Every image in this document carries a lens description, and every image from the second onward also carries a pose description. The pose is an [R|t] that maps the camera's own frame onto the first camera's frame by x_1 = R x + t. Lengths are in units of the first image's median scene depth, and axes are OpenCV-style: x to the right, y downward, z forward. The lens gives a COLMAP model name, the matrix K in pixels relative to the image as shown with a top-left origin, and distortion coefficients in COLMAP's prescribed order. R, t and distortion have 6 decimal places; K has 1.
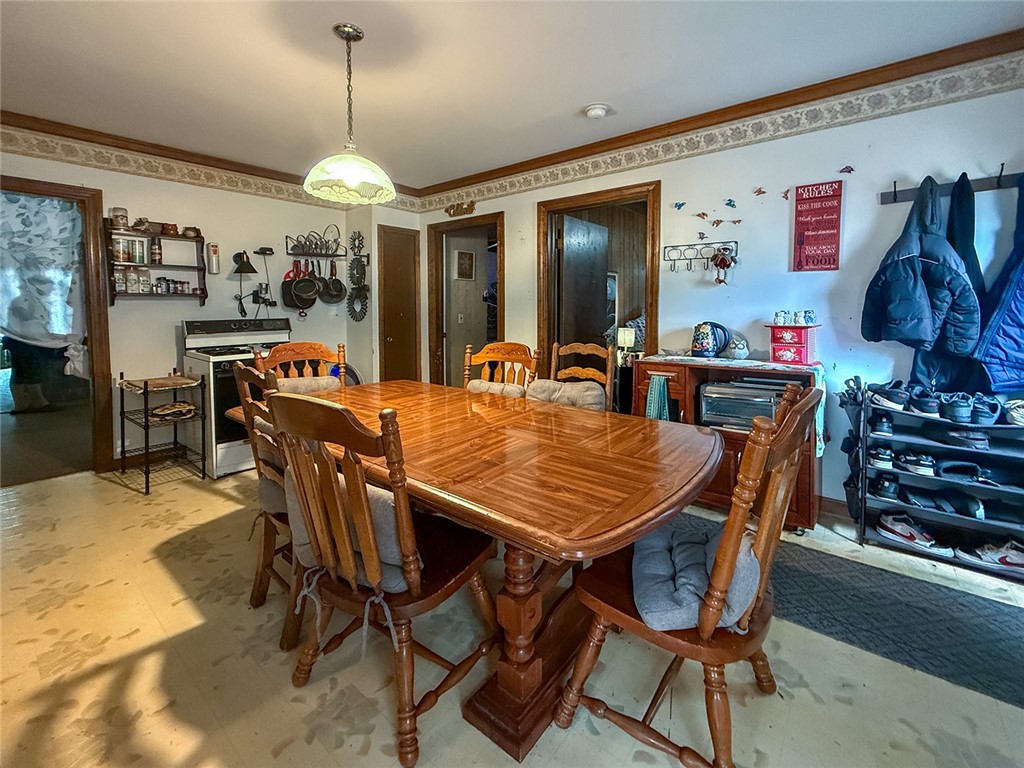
lens RADIAL K [[413.3, 0, 544.1], [0, 413.3, 320.5], [0, 0, 1]] dist [-0.001028, 0.000109]
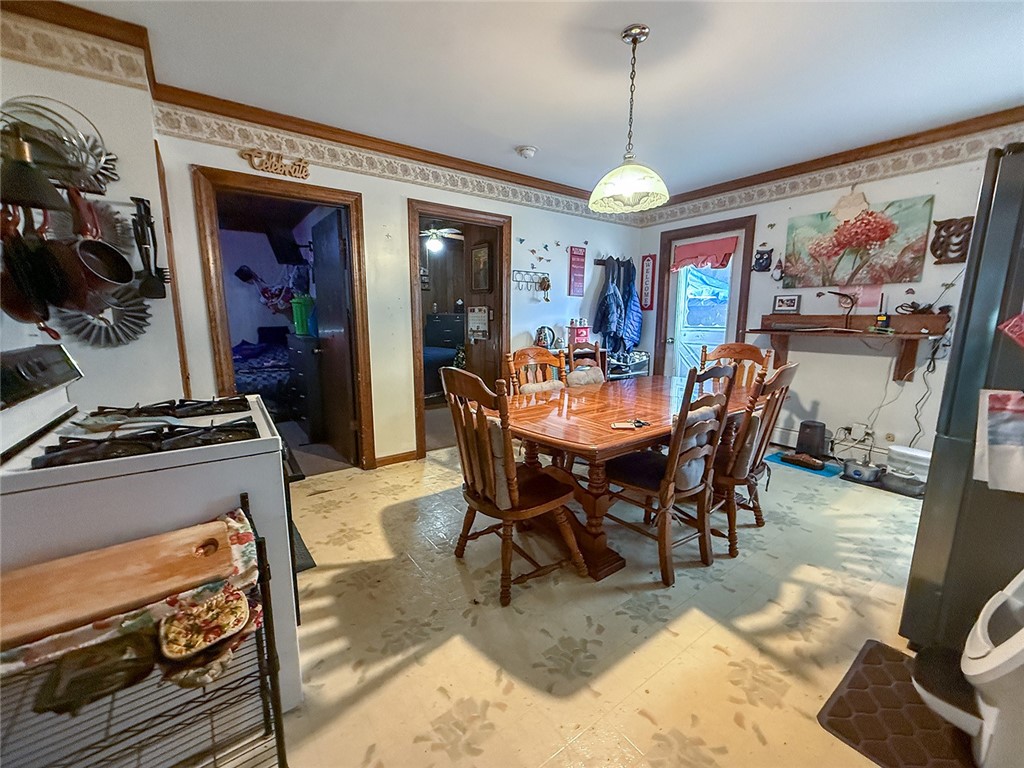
lens RADIAL K [[413.3, 0, 514.3], [0, 413.3, 384.8], [0, 0, 1]] dist [-0.001028, 0.000109]
pose [[0.303120, -0.148230, 0.941353, -1.089811], [0.038554, 0.988927, 0.143307, -0.006636], [-0.952172, -0.007146, 0.305478, 0.648089]]
